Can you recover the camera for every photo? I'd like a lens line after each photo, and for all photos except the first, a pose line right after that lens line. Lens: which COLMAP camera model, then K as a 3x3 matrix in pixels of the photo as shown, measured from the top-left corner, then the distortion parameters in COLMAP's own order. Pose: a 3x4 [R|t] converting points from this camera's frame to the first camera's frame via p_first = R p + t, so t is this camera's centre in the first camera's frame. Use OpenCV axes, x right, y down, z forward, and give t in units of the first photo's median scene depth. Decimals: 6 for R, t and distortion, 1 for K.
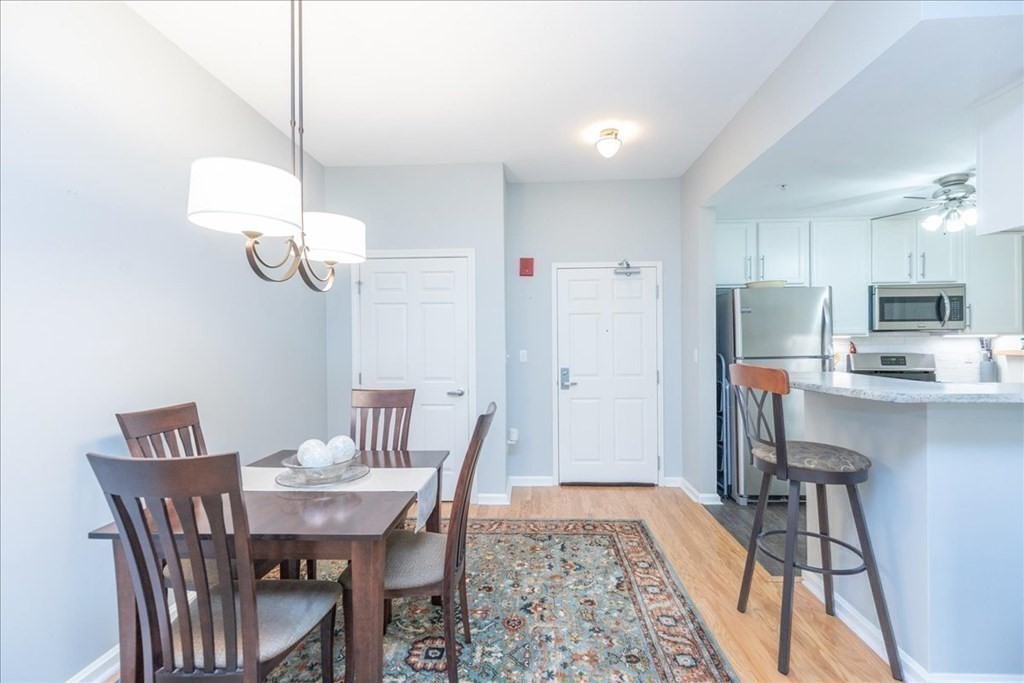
lens RADIAL K [[461.0, 0, 504.7], [0, 461.0, 341.5], [0, 0, 1]] dist [0.004693, -0.001981]
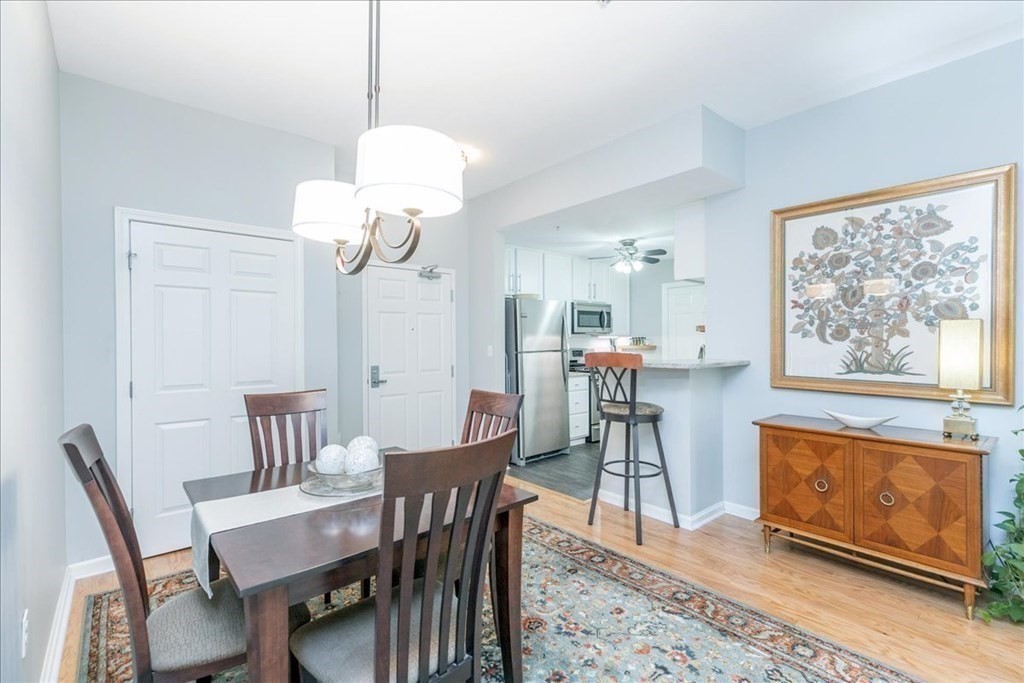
lens RADIAL K [[471.4, 0, 518.7], [0, 471.4, 342.8], [0, 0, 1]] dist [0.007774, -0.001003]
pose [[0.712098, 0.000646, 0.702080, -0.378816], [0.001604, 0.999995, -0.002547, 0.011101], [-0.702078, 0.002940, 0.712094, 0.059623]]
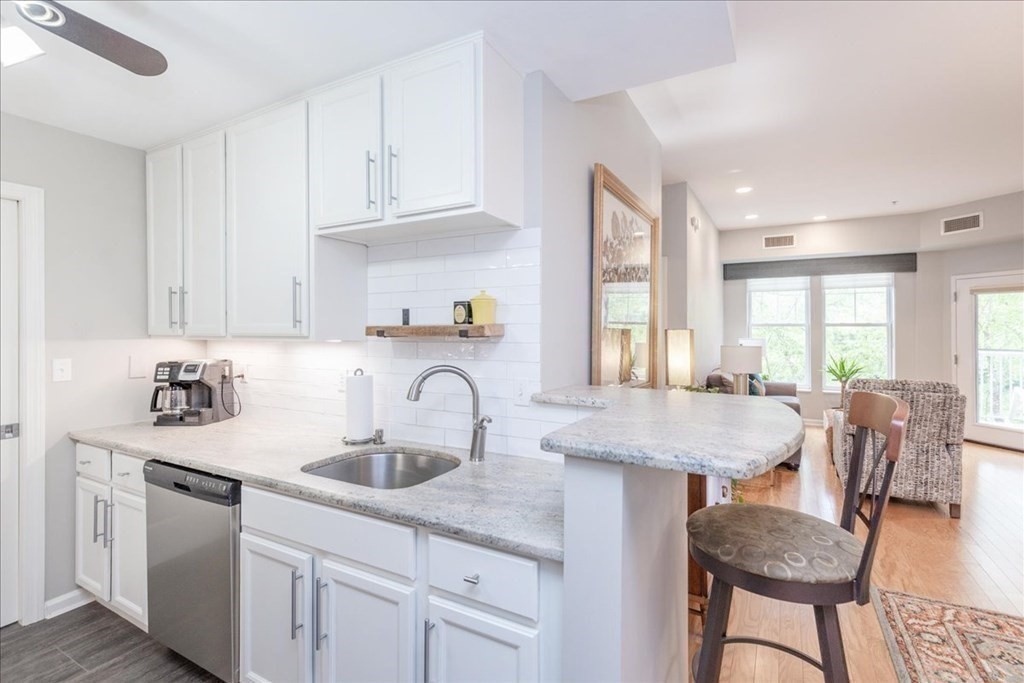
lens RADIAL K [[471.4, 0, 524.3], [0, 471.4, 326.1], [0, 0, 1]] dist [0.007774, -0.001003]
pose [[-0.898257, 0.011673, 0.439315, 0.340665], [0.009809, 0.999931, -0.006514, -0.022170], [-0.439361, -0.001542, -0.898309, 0.874684]]
